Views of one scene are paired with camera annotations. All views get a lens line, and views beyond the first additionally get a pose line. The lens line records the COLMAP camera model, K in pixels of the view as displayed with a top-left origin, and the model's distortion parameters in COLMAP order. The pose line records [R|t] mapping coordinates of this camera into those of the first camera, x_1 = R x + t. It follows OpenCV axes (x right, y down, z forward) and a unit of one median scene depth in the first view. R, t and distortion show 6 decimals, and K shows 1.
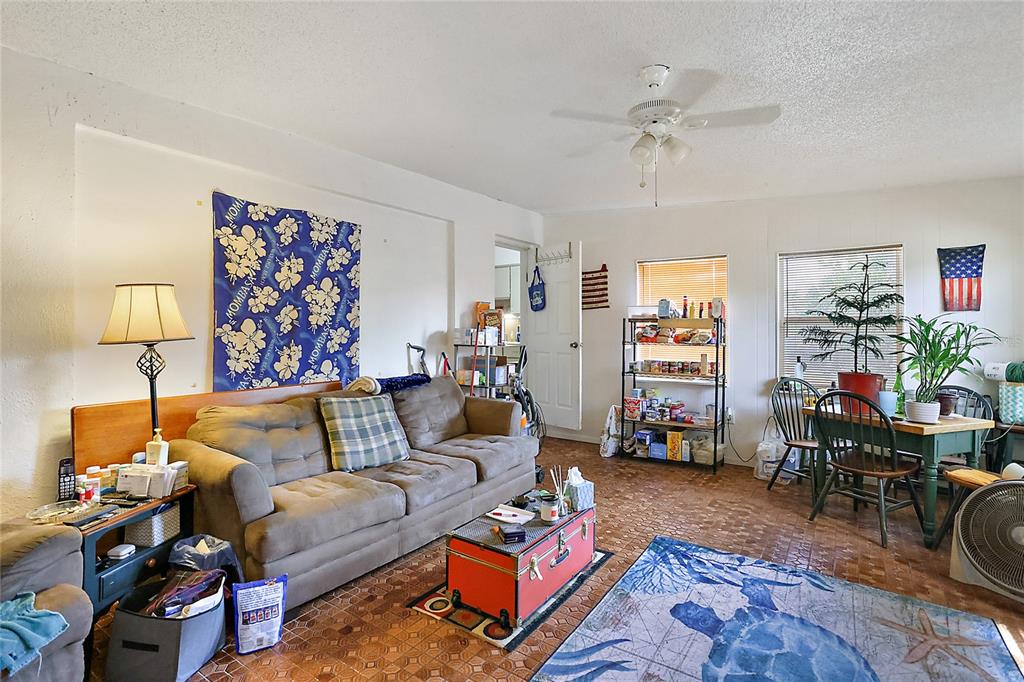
lens RADIAL K [[496.2, 0, 506.9], [0, 496.2, 321.6], [0, 0, 1]] dist [0.001633, 0.000770]
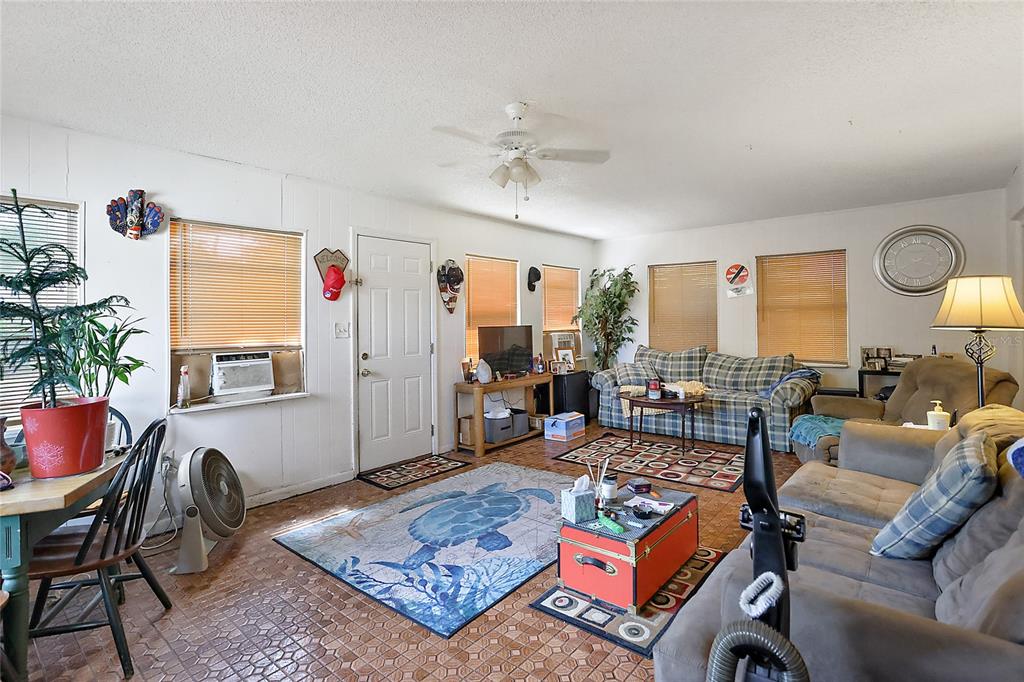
lens RADIAL K [[496.2, 0, 506.9], [0, 496.2, 321.6], [0, 0, 1]] dist [0.001633, 0.000770]
pose [[-0.995460, 0.005437, 0.095022, 0.204158], [0.004993, 0.999975, -0.004908, 0.022062], [-0.095046, -0.004412, -0.995463, 2.119943]]
